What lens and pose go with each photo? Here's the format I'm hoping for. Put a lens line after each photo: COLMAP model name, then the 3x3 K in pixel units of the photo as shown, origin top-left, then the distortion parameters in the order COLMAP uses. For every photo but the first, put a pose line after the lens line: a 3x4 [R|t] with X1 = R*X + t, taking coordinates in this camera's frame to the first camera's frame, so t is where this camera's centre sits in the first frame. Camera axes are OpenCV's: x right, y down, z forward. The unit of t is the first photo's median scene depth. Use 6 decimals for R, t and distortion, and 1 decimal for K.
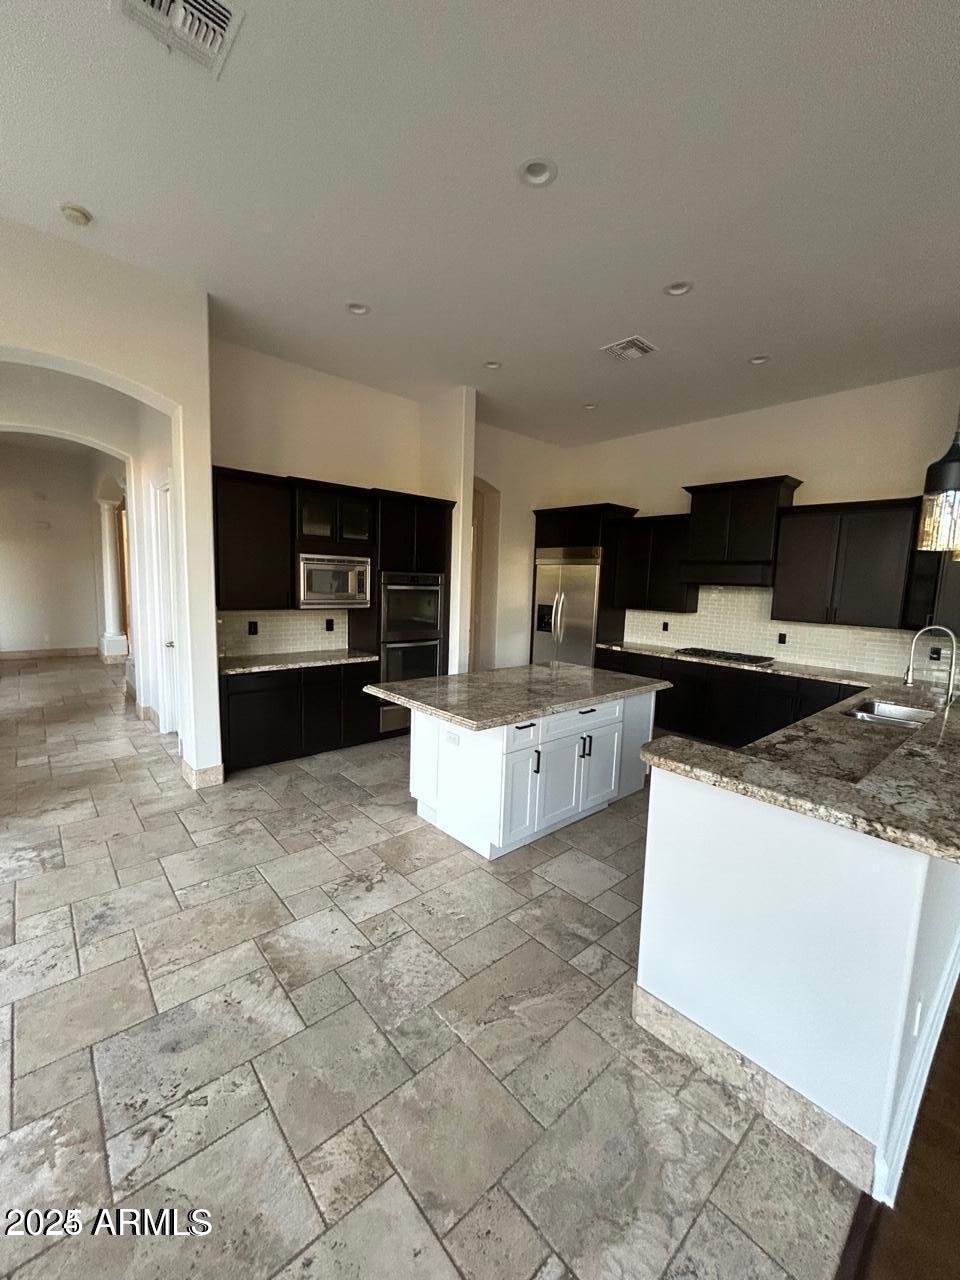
lens RADIAL K [[513.4, 0, 482.3], [0, 513.4, 639.5], [0, 0, 1]] dist [-0.001749, -0.000084]
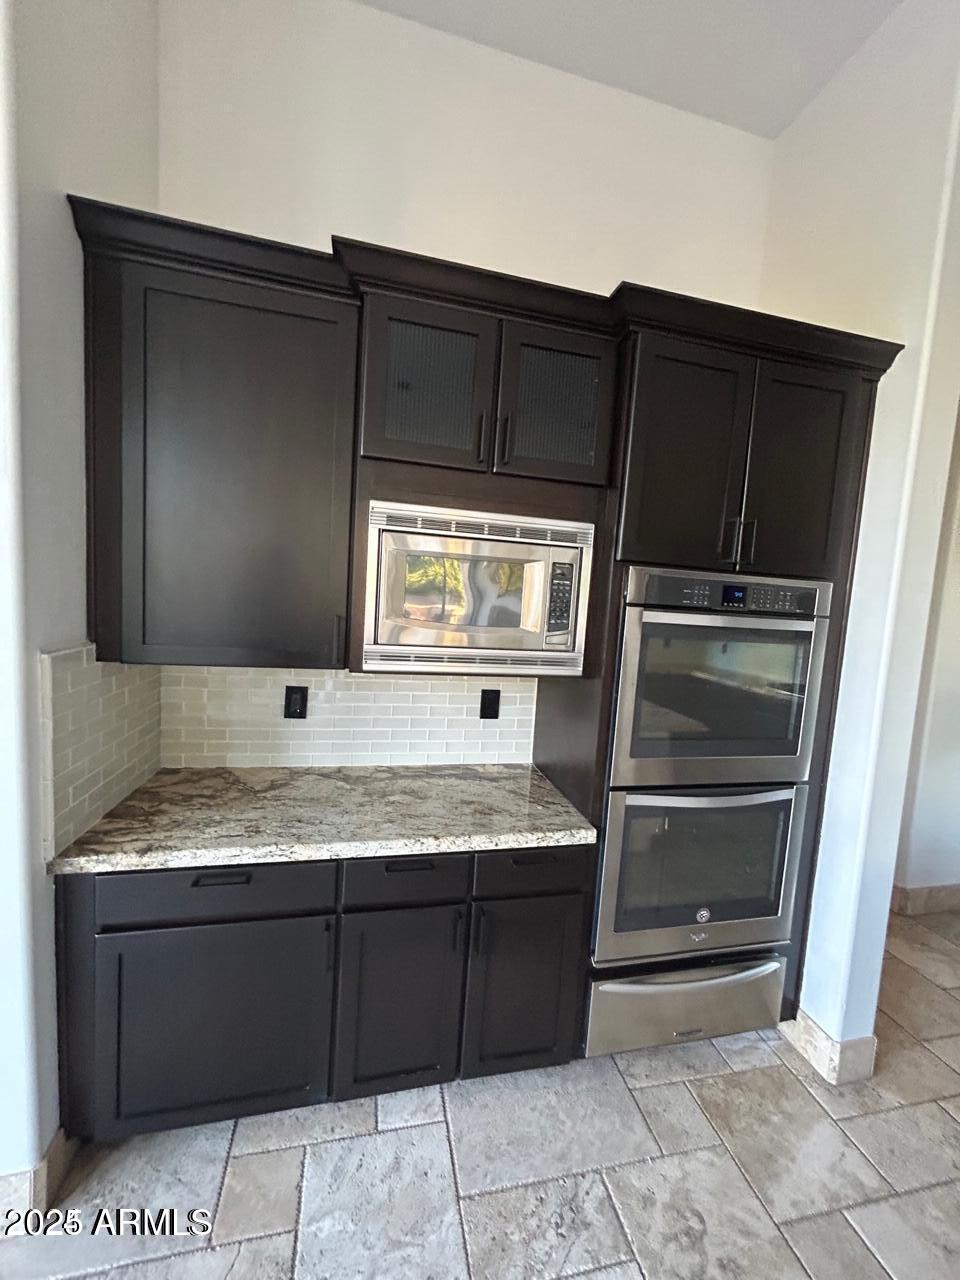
lens RADIAL K [[513.4, 0, 488.4], [0, 513.4, 645.7], [0, 0, 1]] dist [-0.001749, -0.000084]
pose [[0.879018, 0.066928, -0.472069, -0.119318], [-0.089625, 0.995643, -0.025729, -0.067793], [0.468290, 0.064926, 0.881186, 0.687255]]
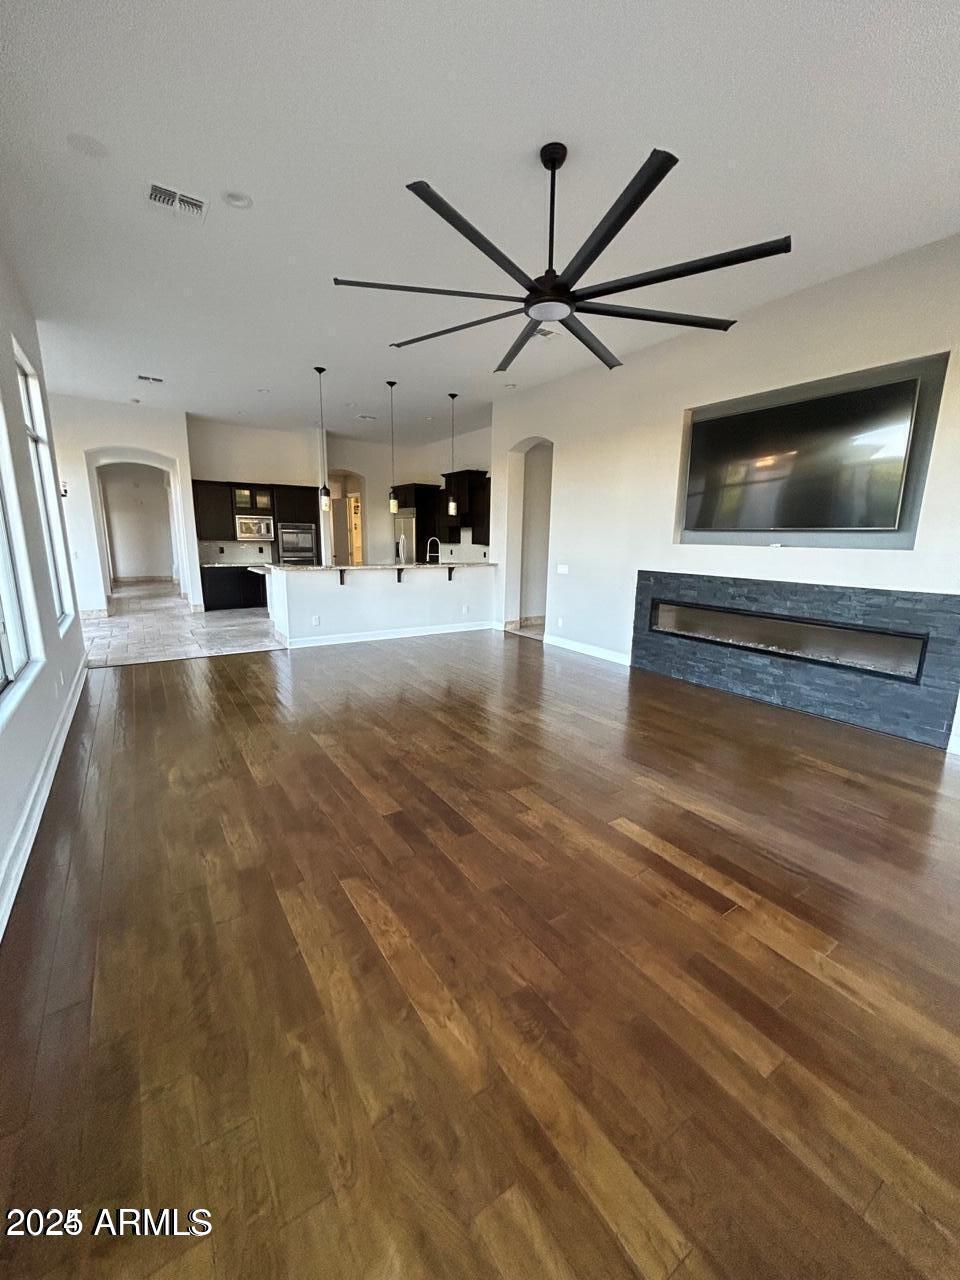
lens RADIAL K [[513.4, 0, 475.4], [0, 513.4, 648.6], [0, 0, 1]] dist [-0.001749, -0.000084]
pose [[0.989870, 0.017111, -0.140938, 0.916448], [-0.002356, 0.994554, 0.104198, 0.160011], [0.141954, -0.102810, 0.984520, -1.020252]]
